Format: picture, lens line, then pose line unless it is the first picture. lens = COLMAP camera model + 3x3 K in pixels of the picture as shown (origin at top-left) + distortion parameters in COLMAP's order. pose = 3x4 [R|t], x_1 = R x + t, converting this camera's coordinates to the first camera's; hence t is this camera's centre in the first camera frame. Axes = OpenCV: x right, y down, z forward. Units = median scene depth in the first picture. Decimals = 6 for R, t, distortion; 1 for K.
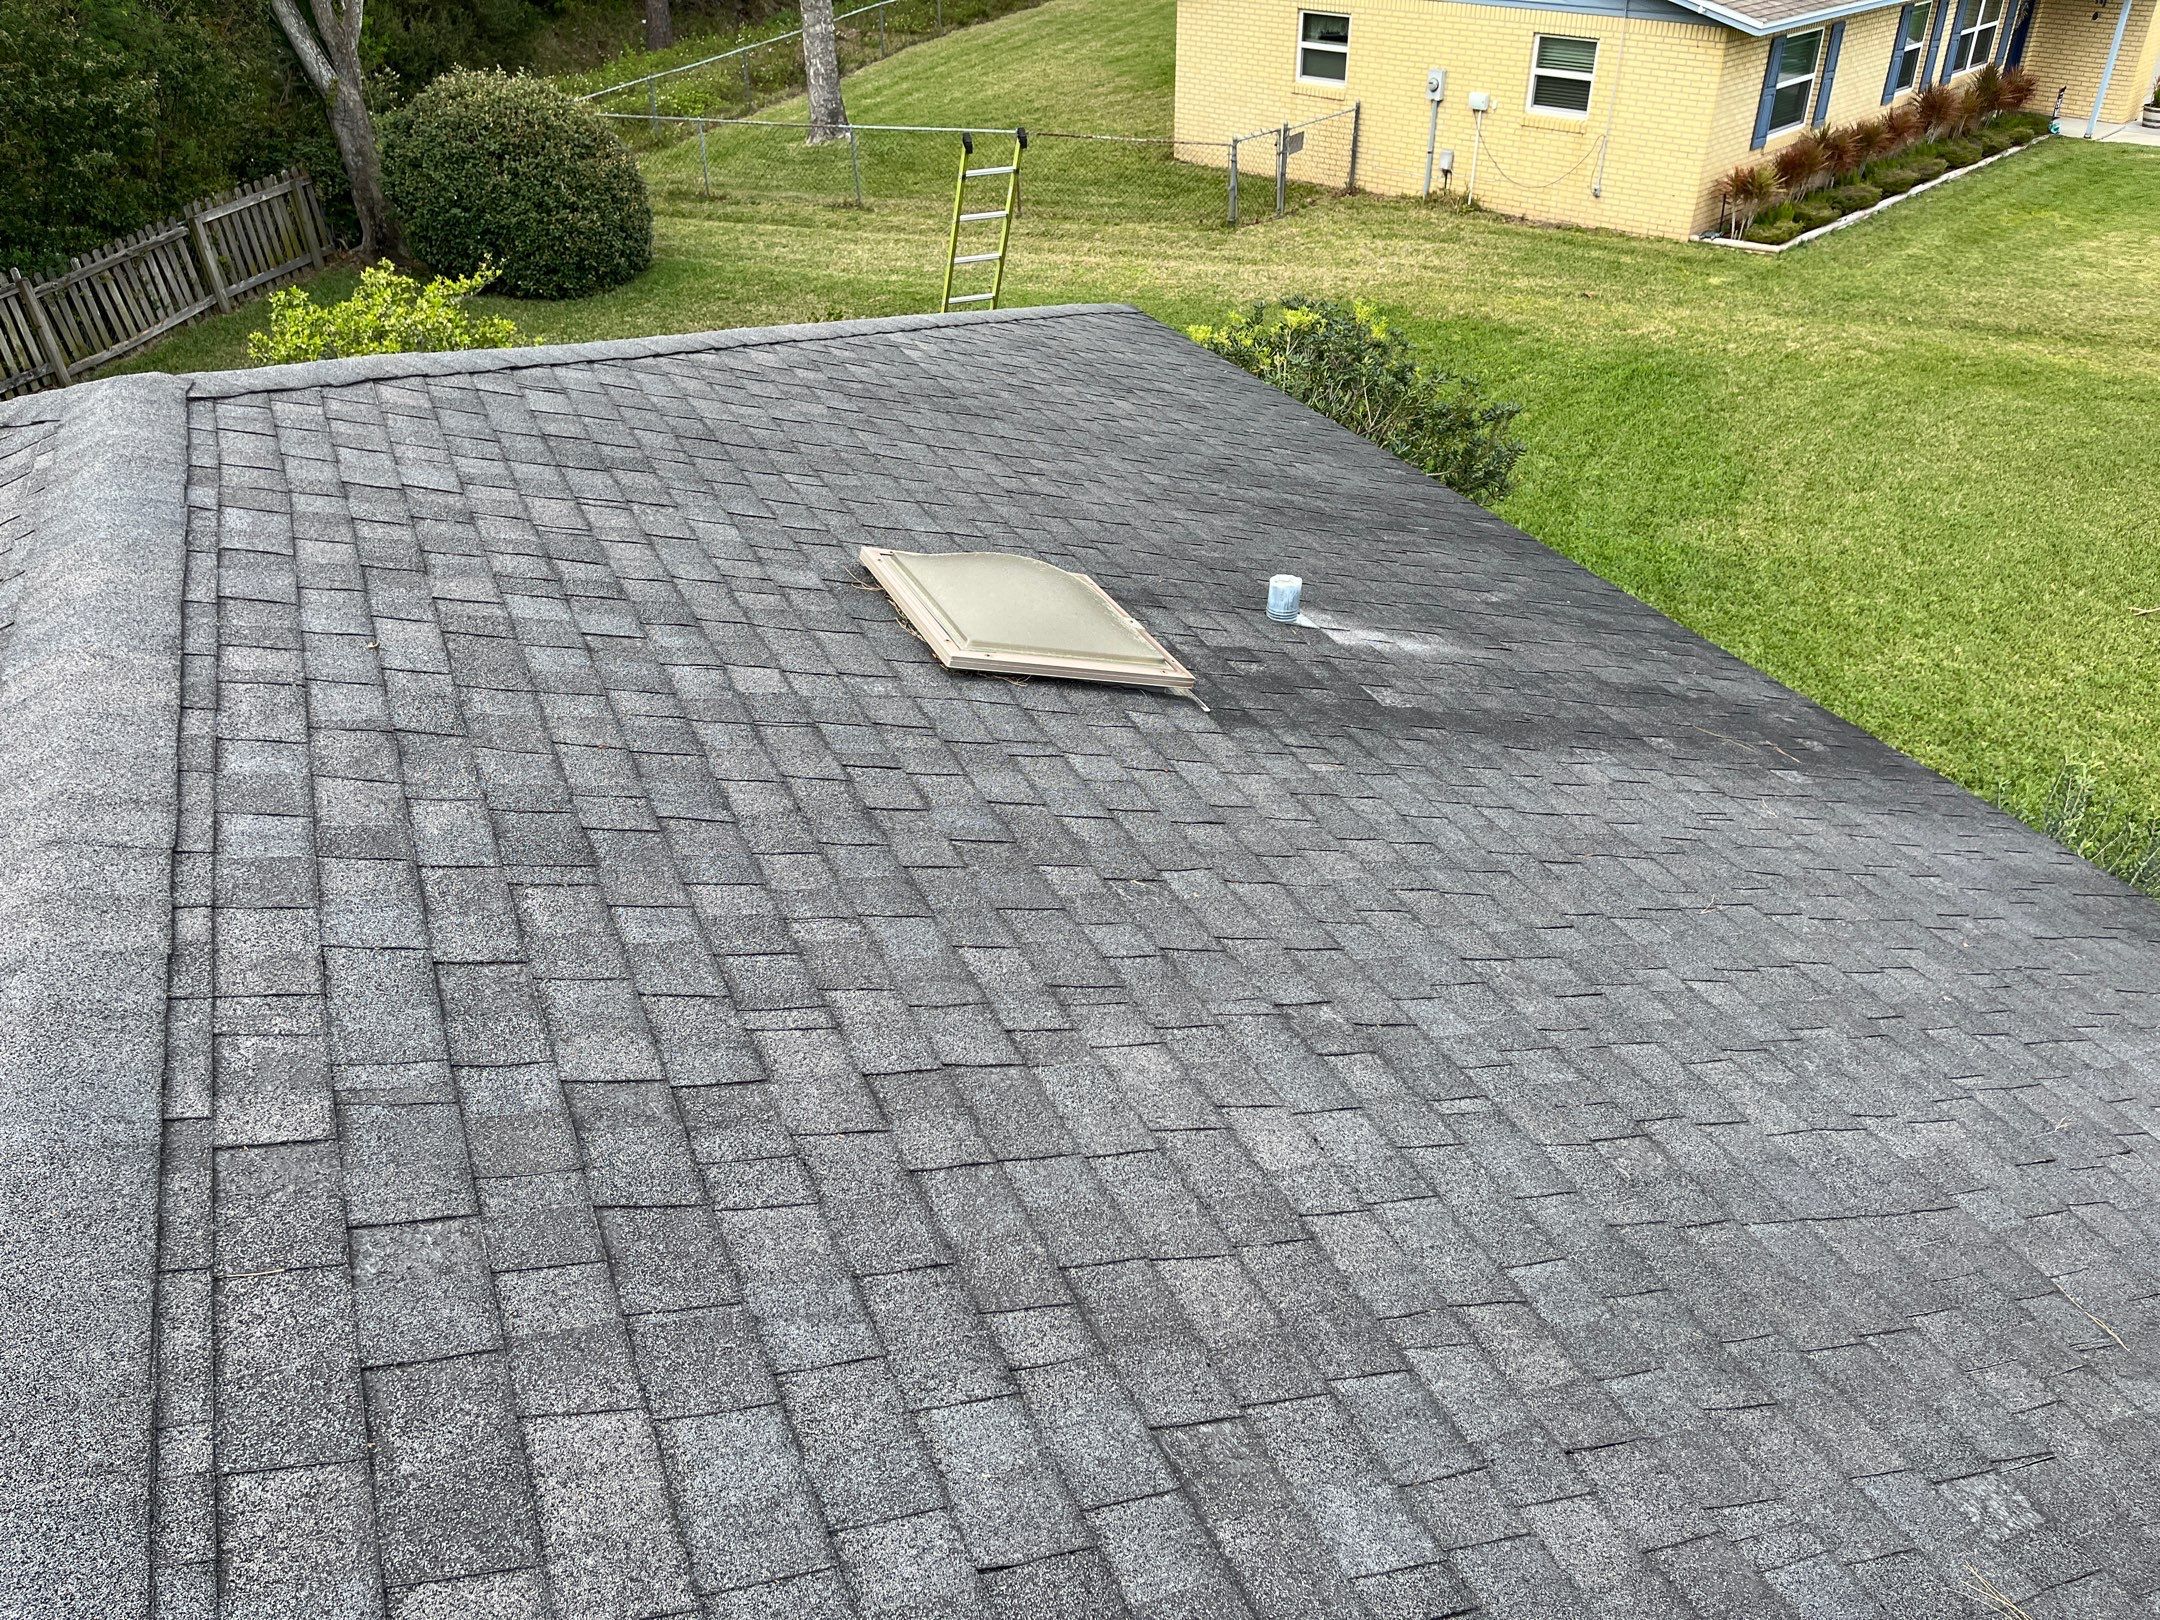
lens RADIAL K [[1636.9, 0, 1086.9], [0, 1636.9, 796.5], [0, 0, 1]] dist [0.073393, -0.090246]
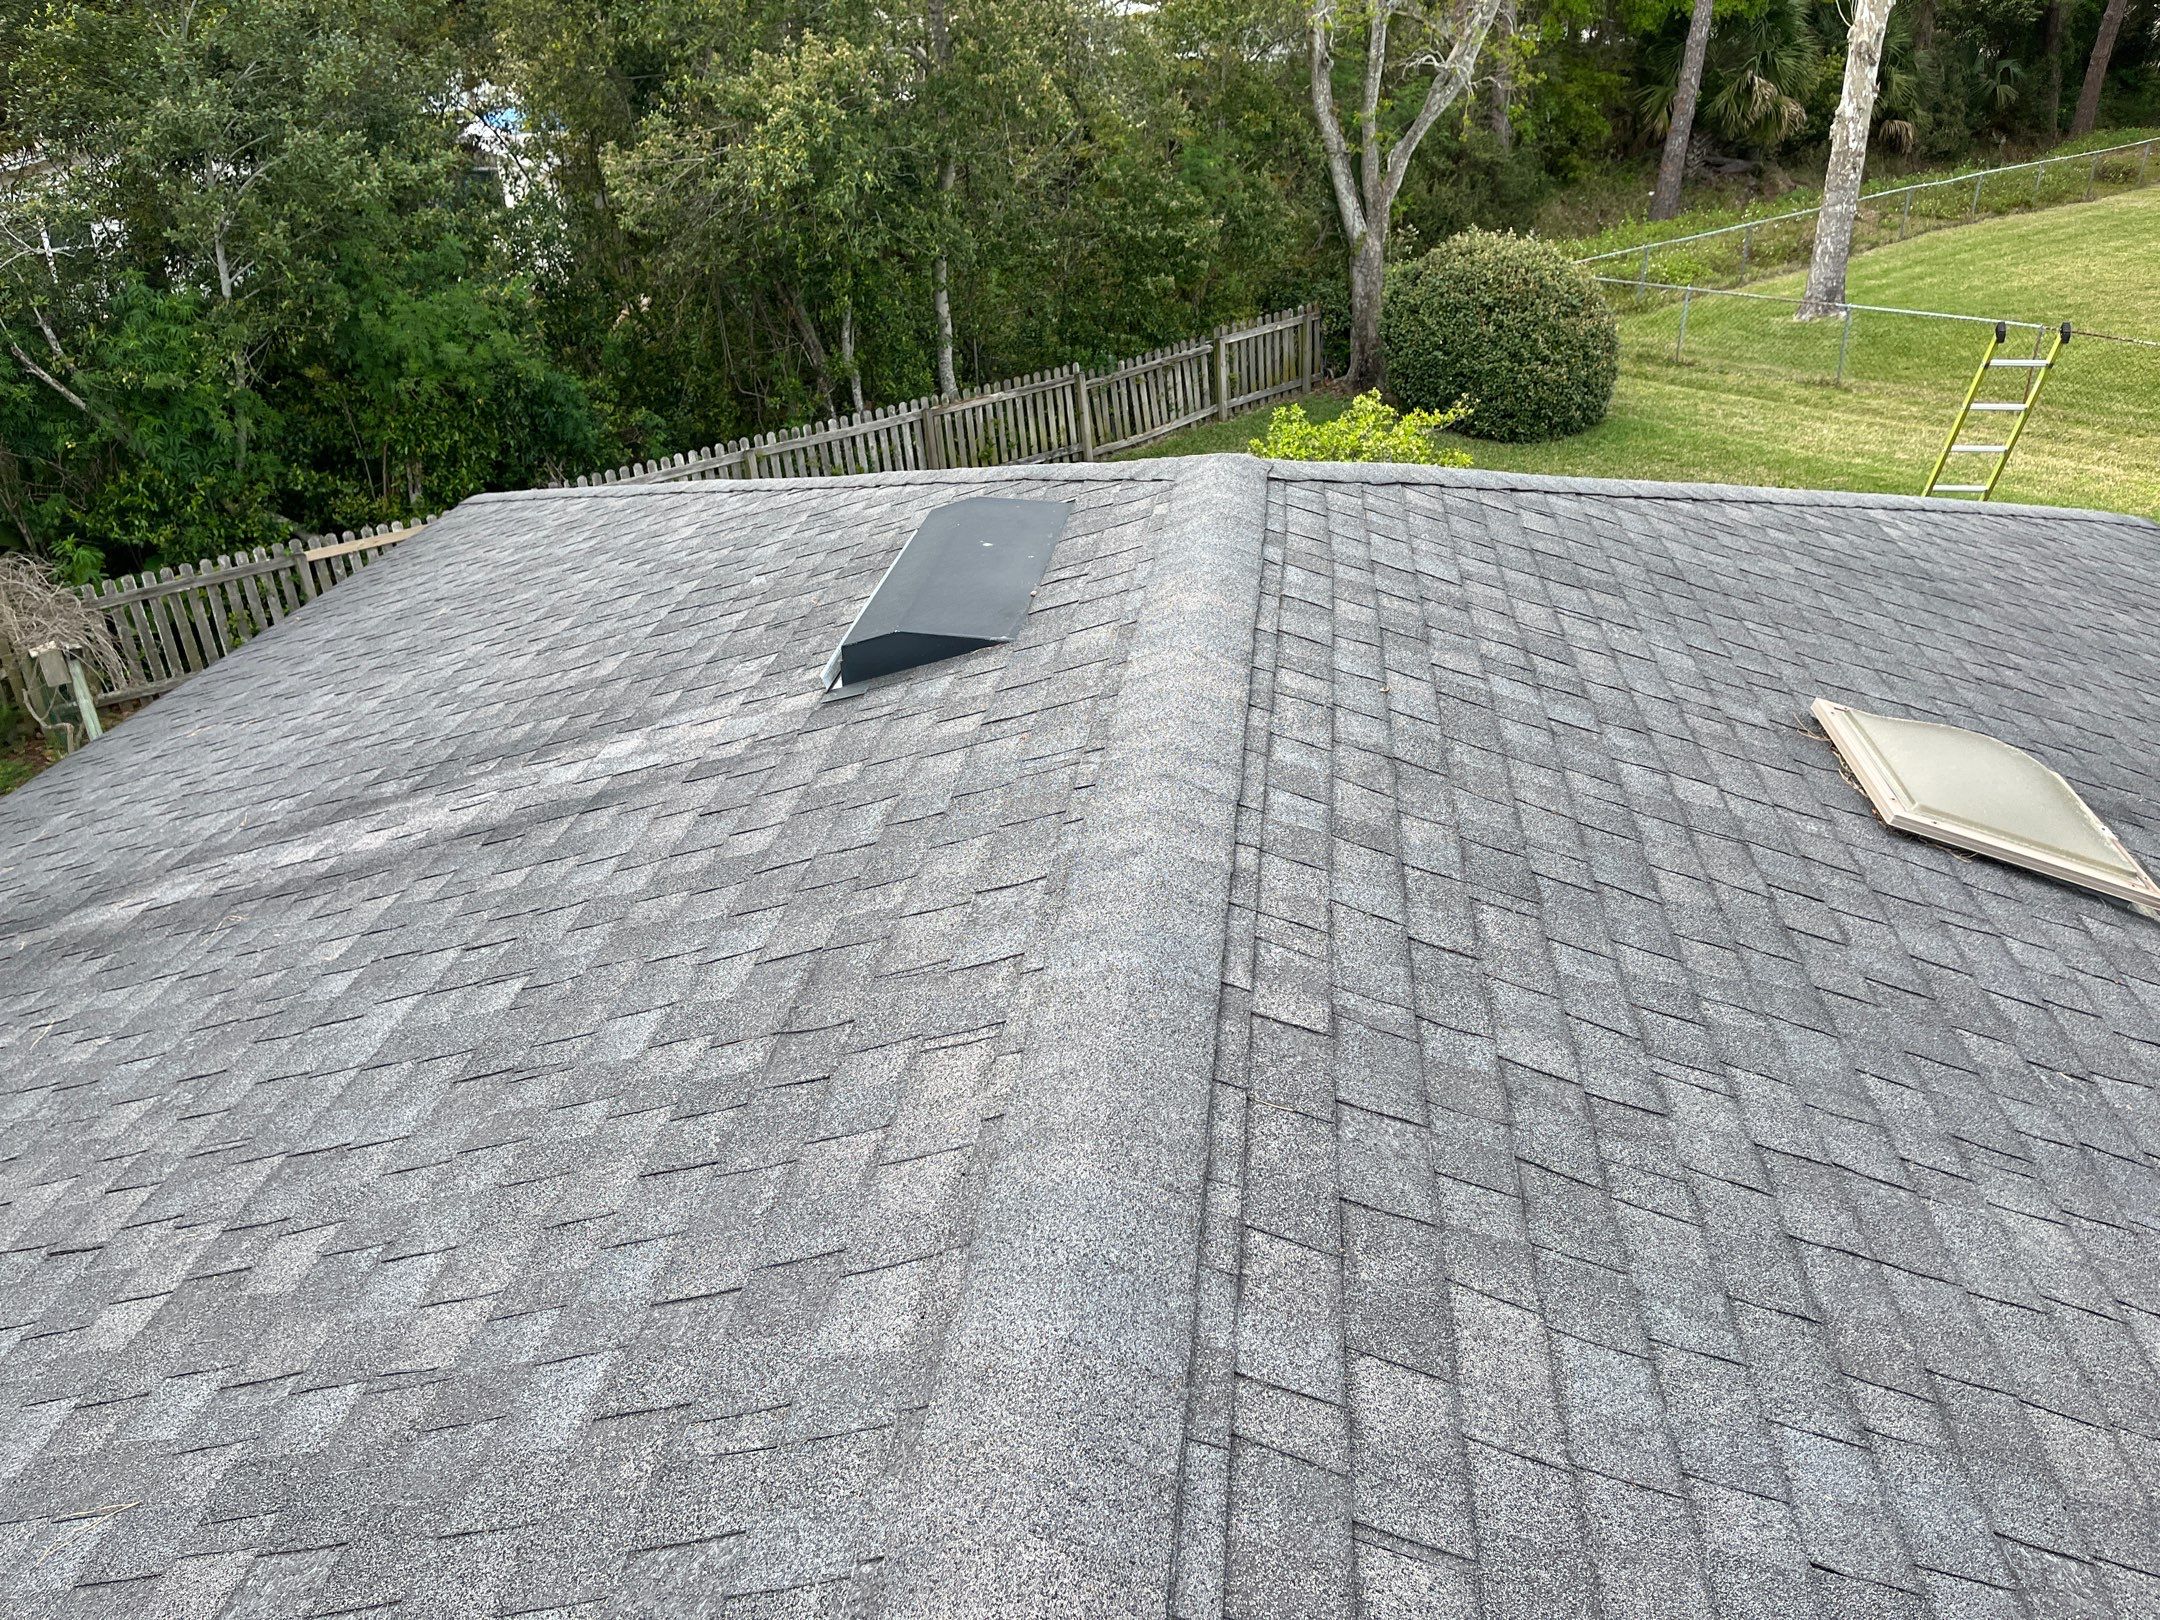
lens RADIAL K [[1636.9, 0, 1086.9], [0, 1636.9, 796.5], [0, 0, 1]] dist [0.073393, -0.090246]
pose [[0.854545, 0.225688, -0.467780, -0.035957], [-0.264814, 0.964120, -0.018608, 0.057679], [0.446796, 0.139776, 0.883649, -0.131357]]
